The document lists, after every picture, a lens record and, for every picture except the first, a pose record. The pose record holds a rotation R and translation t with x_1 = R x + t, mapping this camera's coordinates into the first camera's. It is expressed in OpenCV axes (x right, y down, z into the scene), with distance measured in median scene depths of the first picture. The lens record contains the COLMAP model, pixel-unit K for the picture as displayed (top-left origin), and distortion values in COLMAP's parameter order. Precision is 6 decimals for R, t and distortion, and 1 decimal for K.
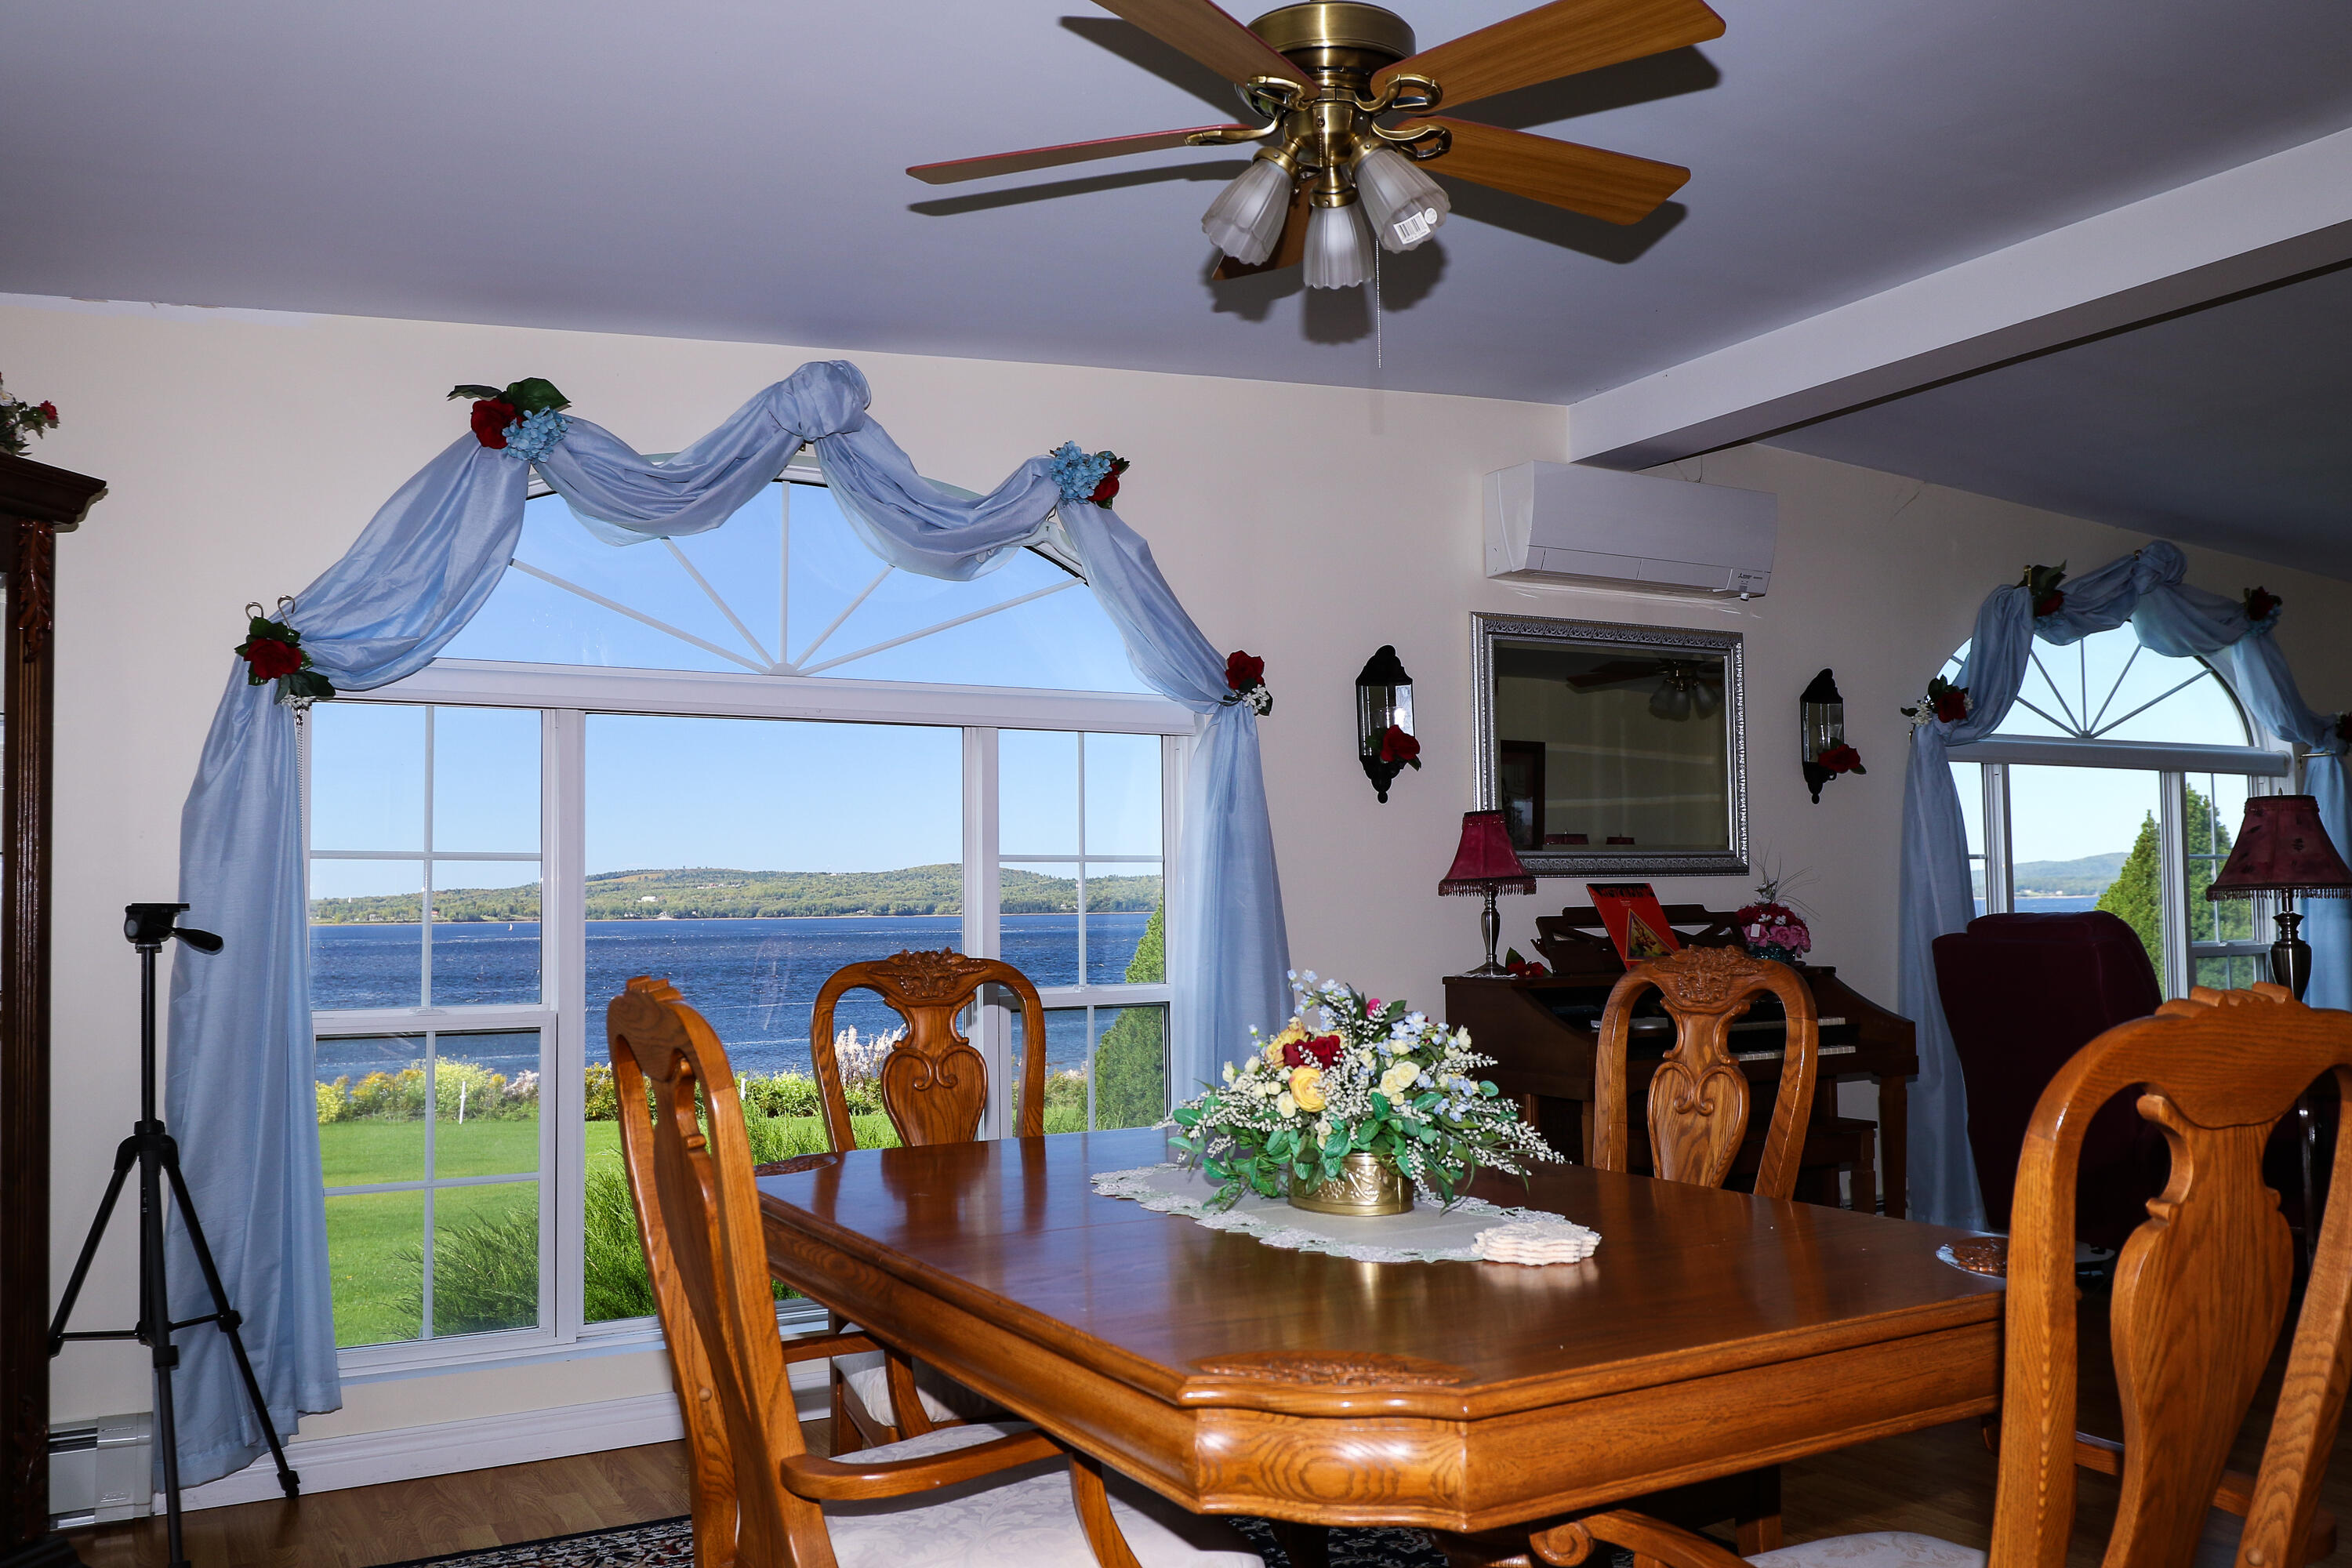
lens RADIAL K [[2101.9, 0, 1176.4], [0, 2101.9, 822.6], [0, 0, 1]] dist [0.000554, -0.000237]
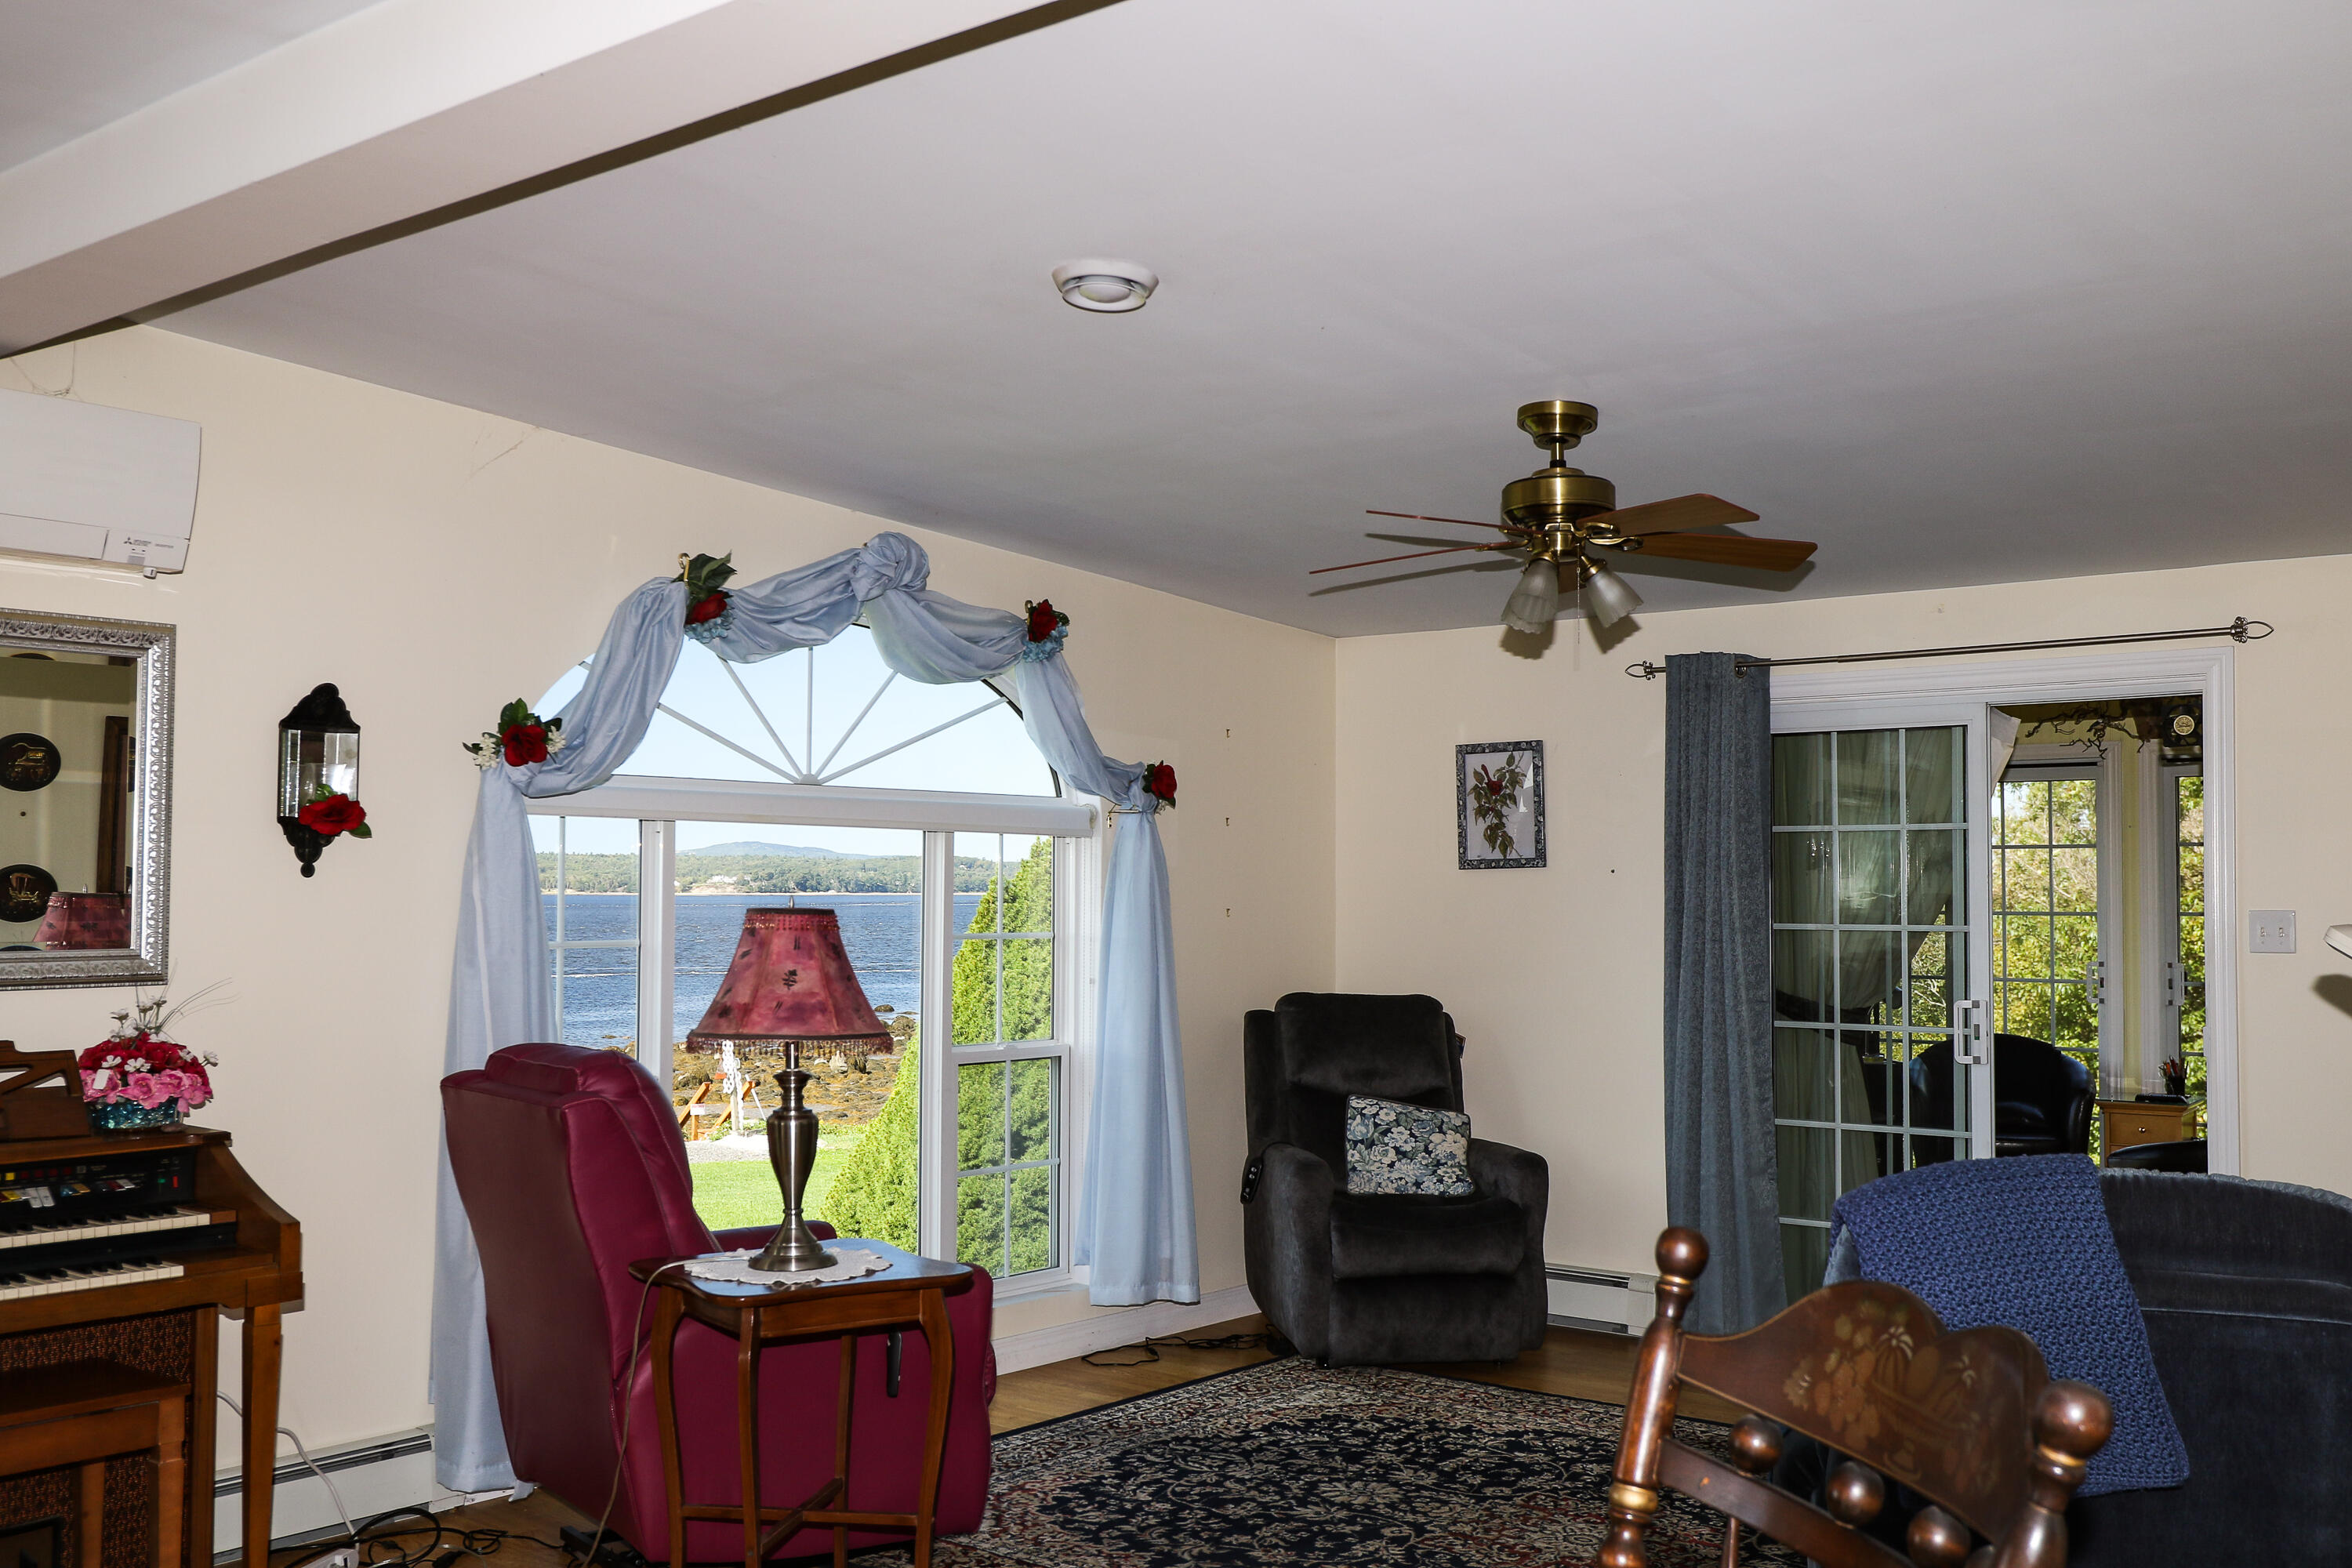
lens RADIAL K [[2199.5, 0, 1176.0], [0, 2199.5, 784.0], [0, 0, 1]] dist [0.001849, -0.456276]
pose [[0.941710, 0.001393, 0.336422, 0.298578], [0.014782, 0.998854, -0.045514, -0.004245], [-0.336100, 0.047834, 0.940611, 0.215984]]
